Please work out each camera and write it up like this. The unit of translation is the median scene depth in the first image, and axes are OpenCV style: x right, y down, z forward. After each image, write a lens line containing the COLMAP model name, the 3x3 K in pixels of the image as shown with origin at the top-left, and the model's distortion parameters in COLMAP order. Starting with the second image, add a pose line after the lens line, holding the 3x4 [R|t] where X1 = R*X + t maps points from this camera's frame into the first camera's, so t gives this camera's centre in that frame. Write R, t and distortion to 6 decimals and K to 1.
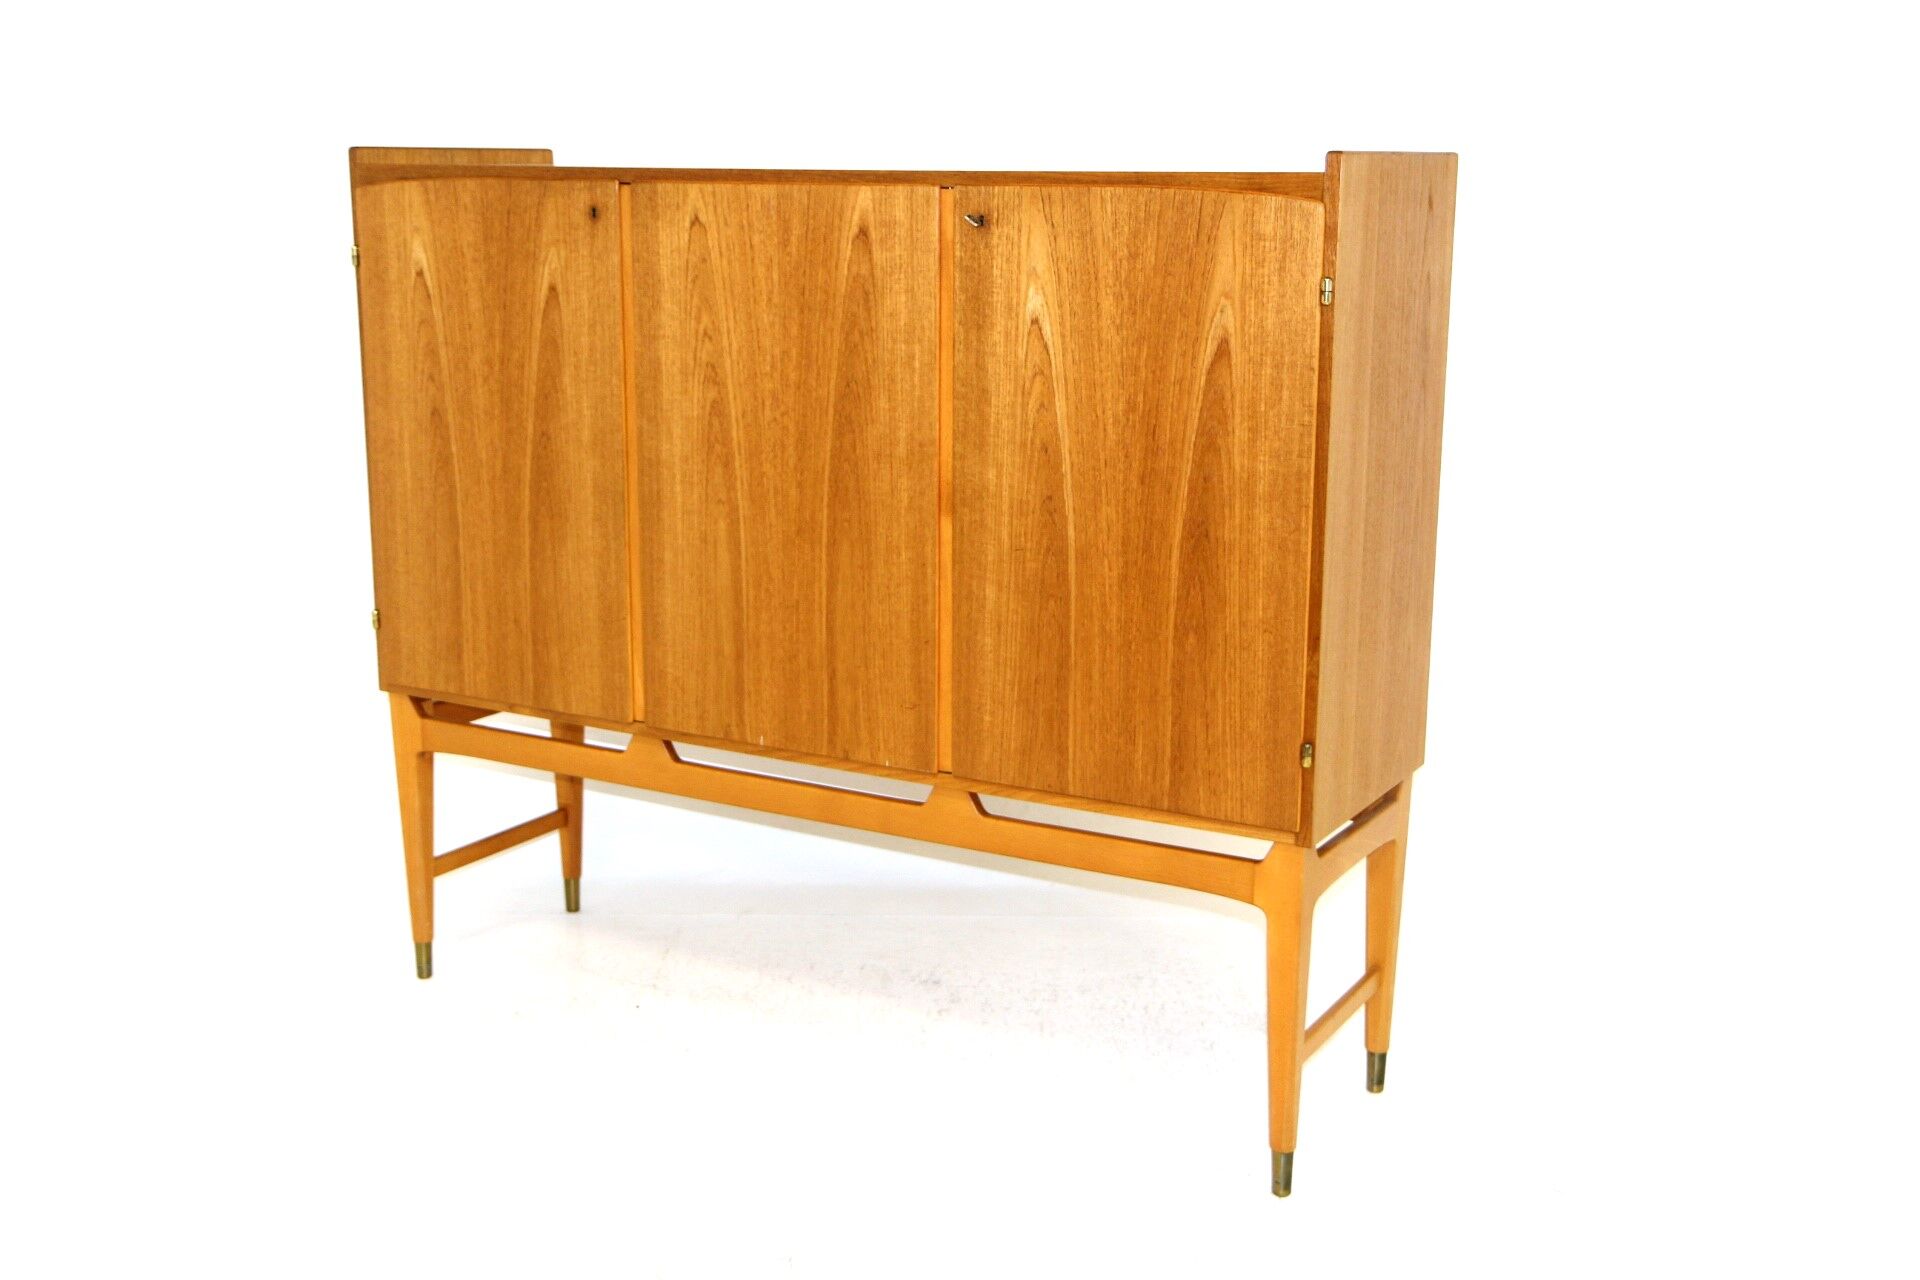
lens RADIAL K [[2106.5, 0, 960.0], [0, 2106.5, 640.0], [0, 0, 1]] dist [0.009853, 0.007275]
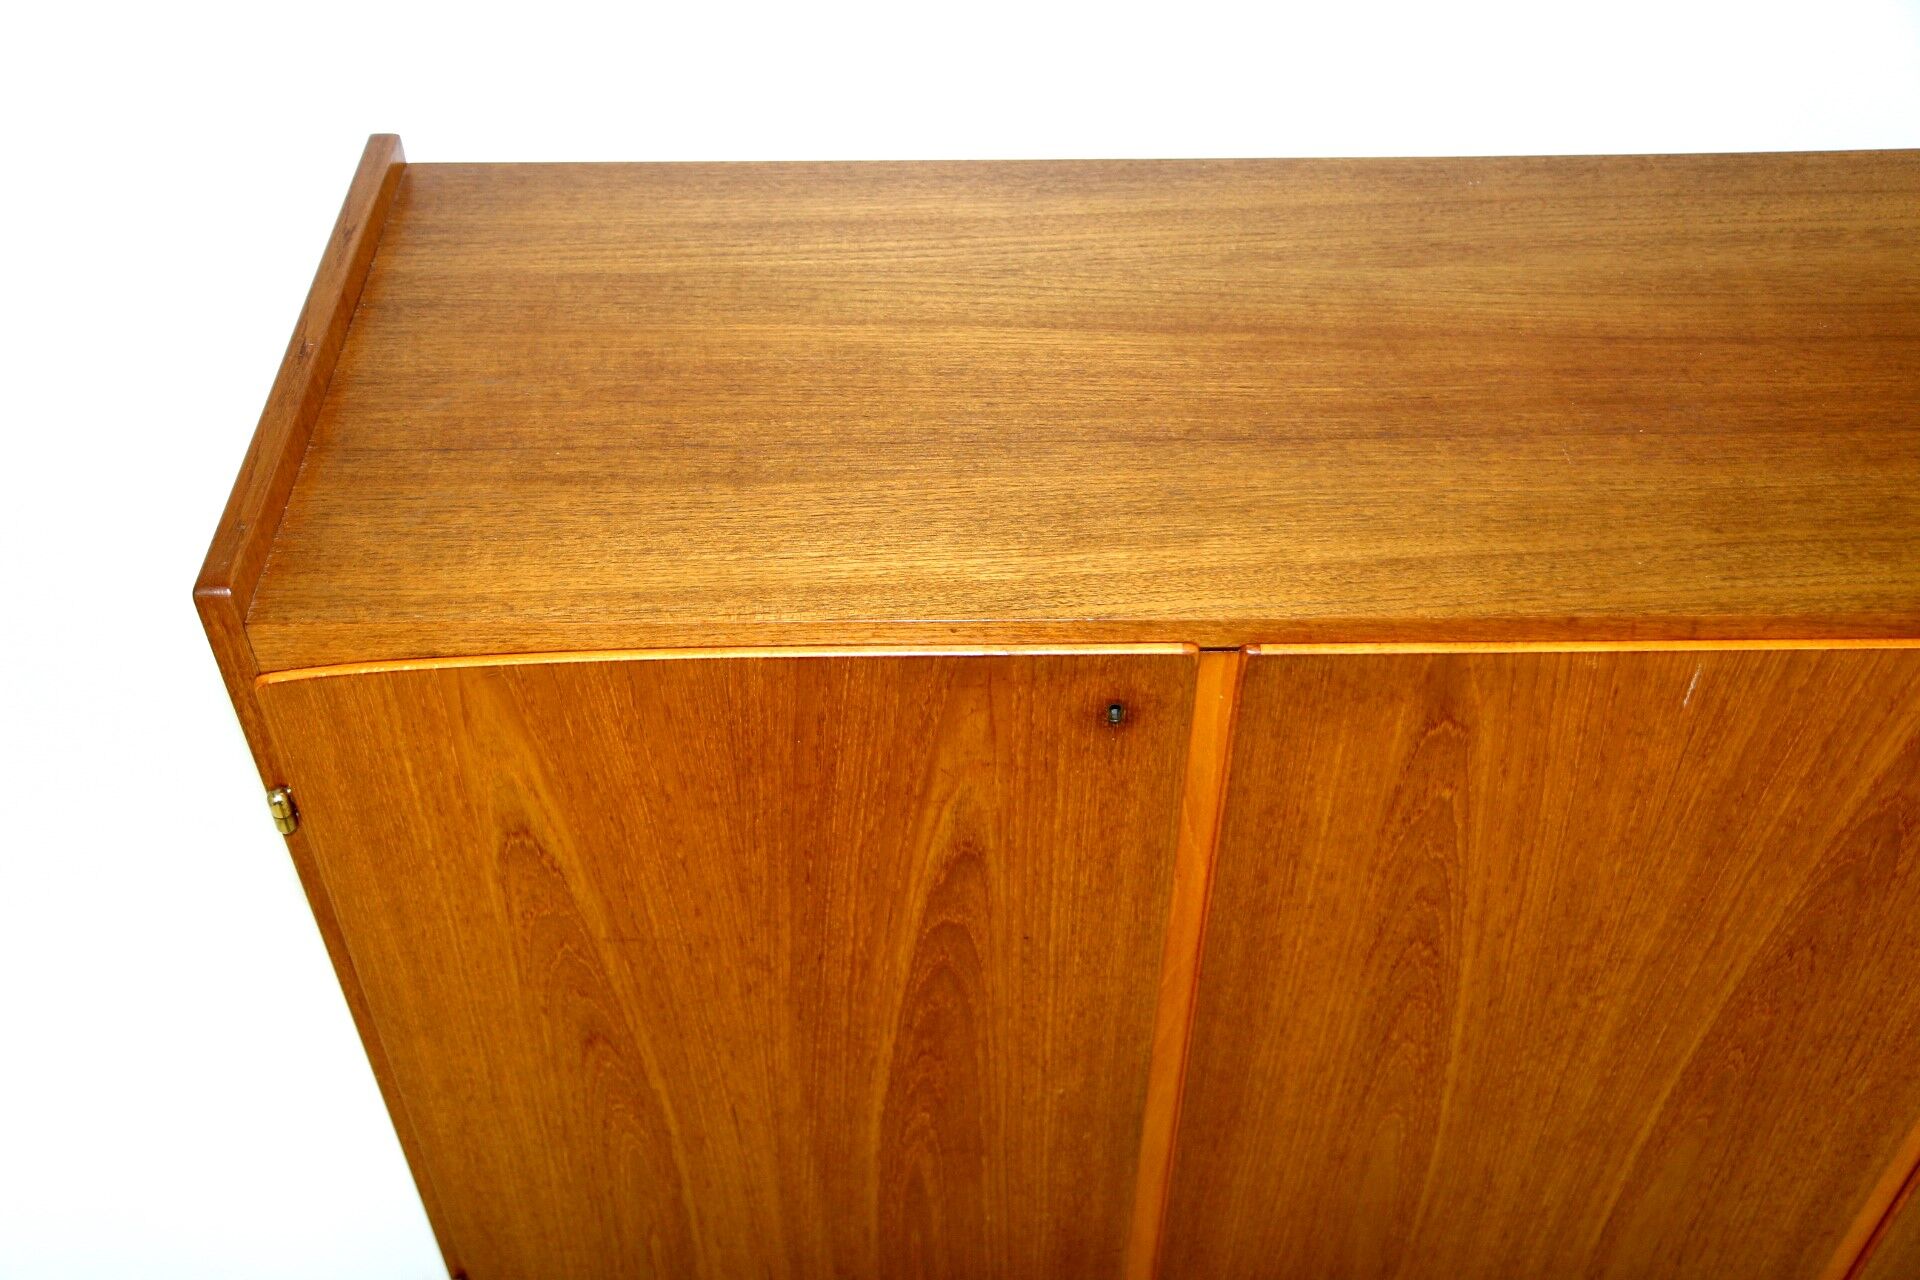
lens RADIAL K [[1939.4, 0, 960.0], [0, 1939.4, 640.0], [0, 0, 1]] dist [-0.007472, 0.156970]
pose [[0.863392, -0.359188, 0.354313, -0.327726], [0.121306, 0.829444, 0.545260, -0.421934], [-0.489733, -0.427793, 0.759707, 0.777914]]
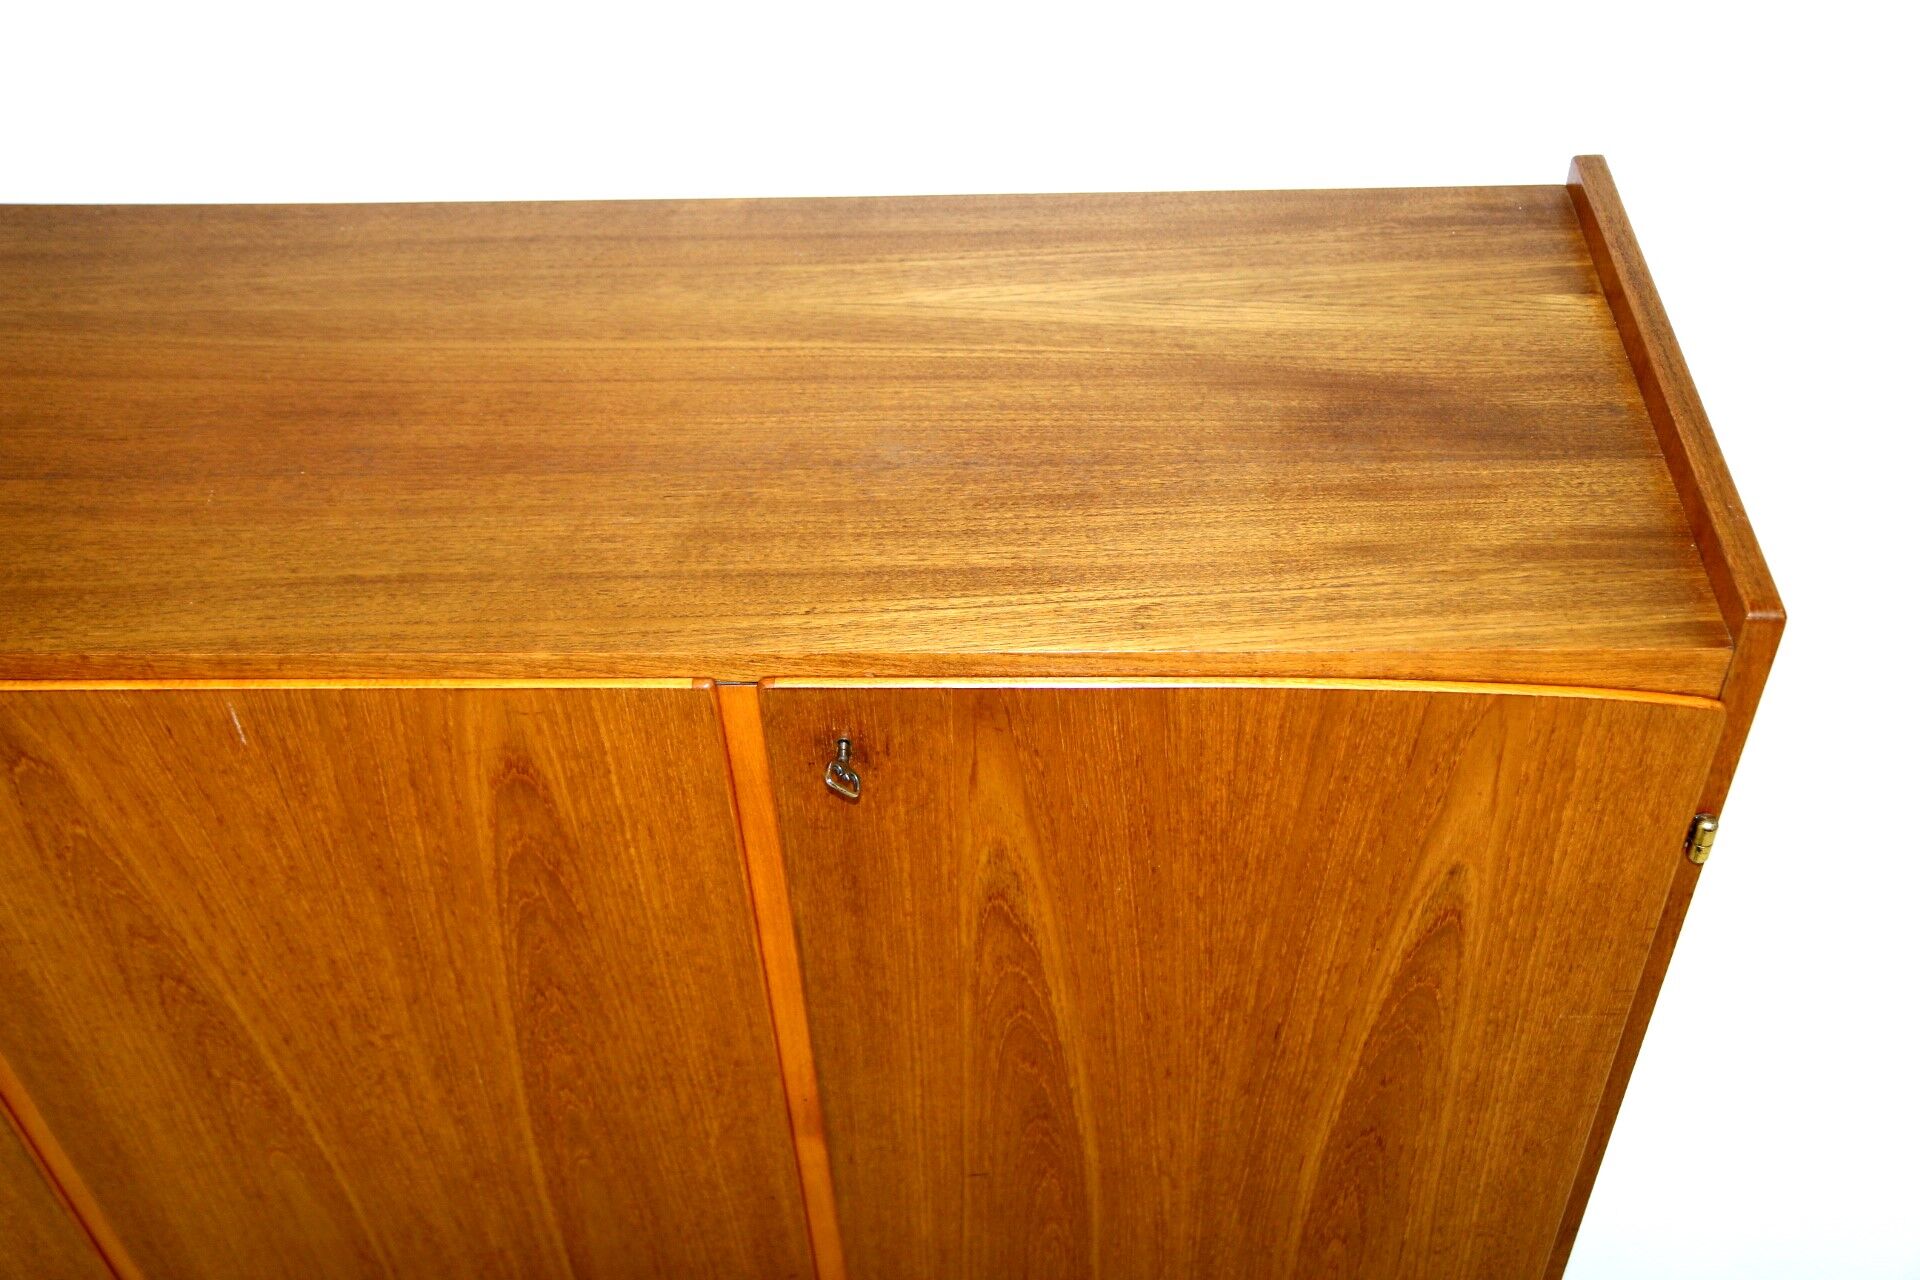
lens RADIAL K [[1949.0, 0, 960.0], [0, 1949.0, 640.0], [0, 0, 1]] dist [0.014008, 0.015304]
pose [[0.881948, -0.348816, 0.317010, -0.078659], [0.143378, 0.839228, 0.524537, -0.386441], [-0.449011, -0.417162, 0.790168, 0.641851]]
